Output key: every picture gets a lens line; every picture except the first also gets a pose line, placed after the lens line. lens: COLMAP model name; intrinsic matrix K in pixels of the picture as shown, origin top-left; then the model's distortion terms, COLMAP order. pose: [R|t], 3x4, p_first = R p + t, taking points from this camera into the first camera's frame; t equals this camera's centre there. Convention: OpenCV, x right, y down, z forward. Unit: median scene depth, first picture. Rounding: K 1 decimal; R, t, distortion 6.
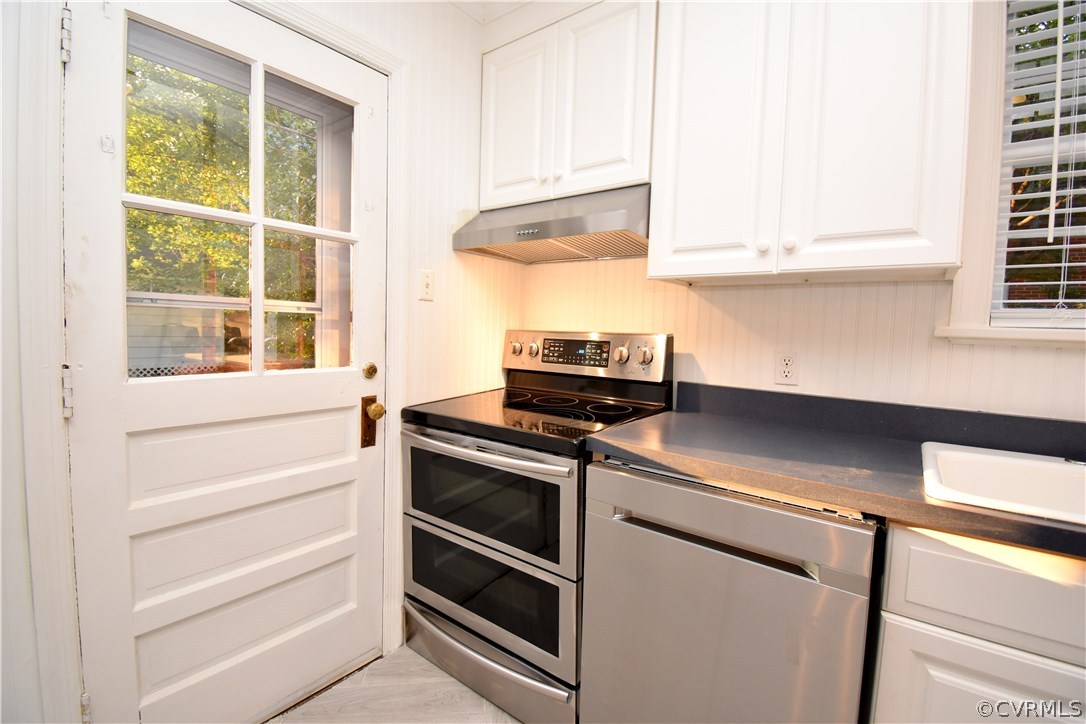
lens RADIAL K [[481.9, 0, 543.0], [0, 481.9, 362.0], [0, 0, 1]] dist [0.022070, -0.027282]
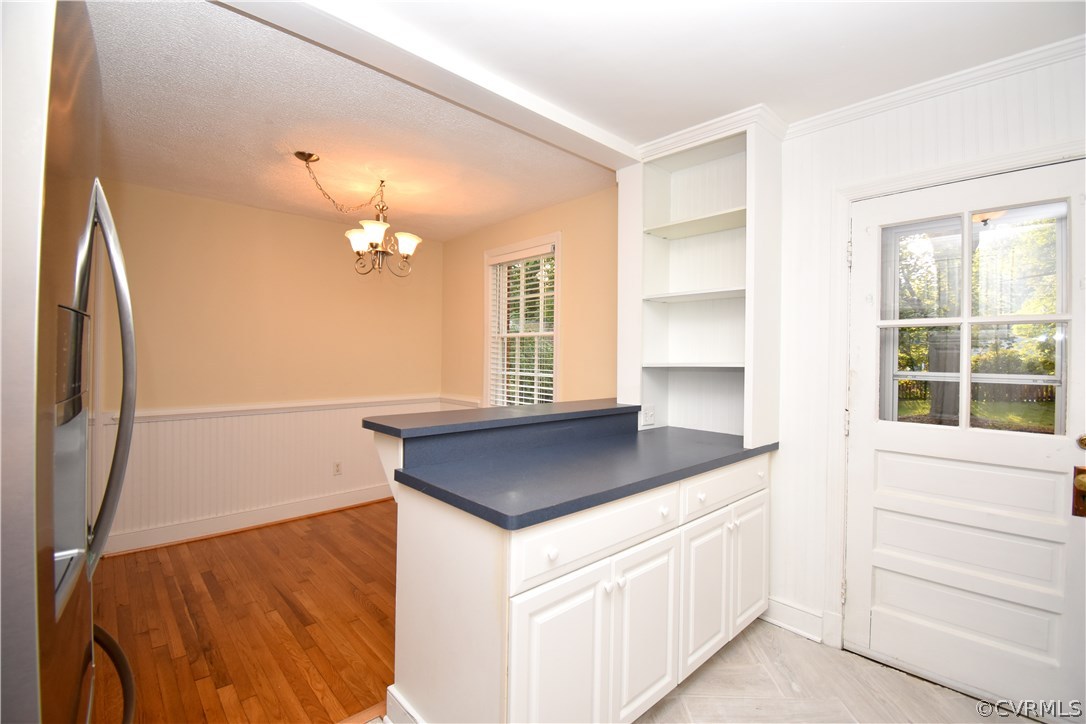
lens RADIAL K [[481.9, 0, 543.0], [0, 481.9, 362.0], [0, 0, 1]] dist [0.022070, -0.027282]
pose [[-0.170375, -0.022297, -0.985127, 0.774684], [-0.089562, 0.995956, -0.007053, -0.038002], [0.981301, 0.087028, -0.171683, 0.025836]]
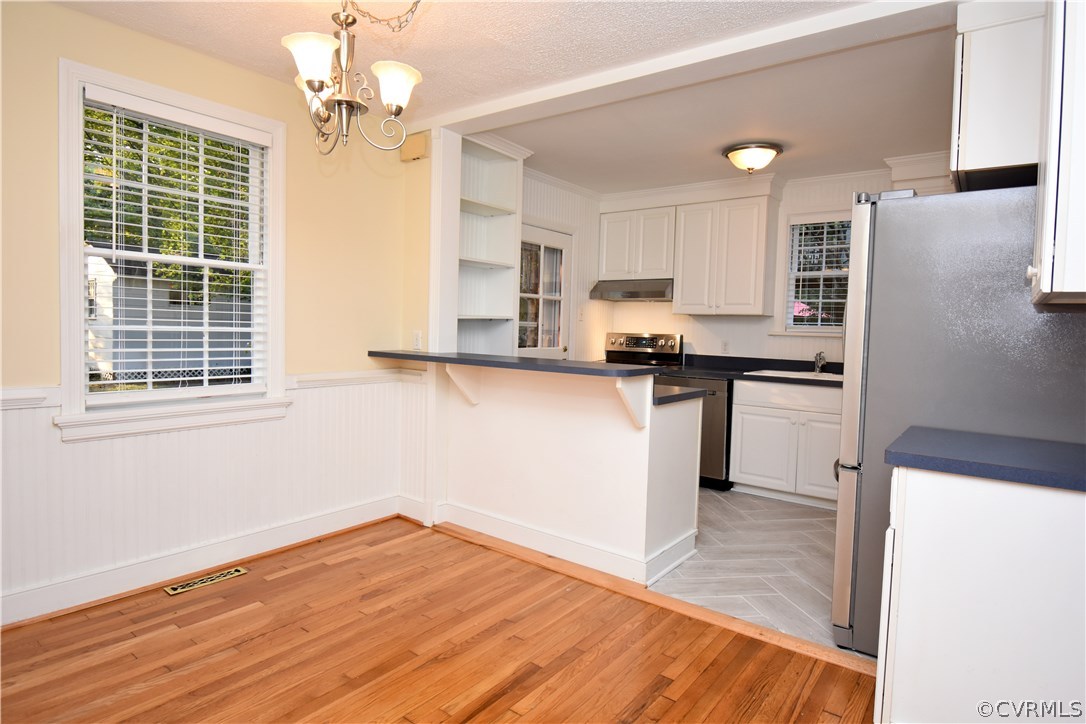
lens RADIAL K [[597.0, 0, 543.0], [0, 597.0, 362.0], [0, 0, 1]] dist [0.002024, 0.000137]
pose [[0.999991, -0.002596, 0.003456, -0.457962], [0.002648, 0.999882, -0.015099, 0.127170], [-0.003416, 0.015108, 0.999880, -2.051444]]
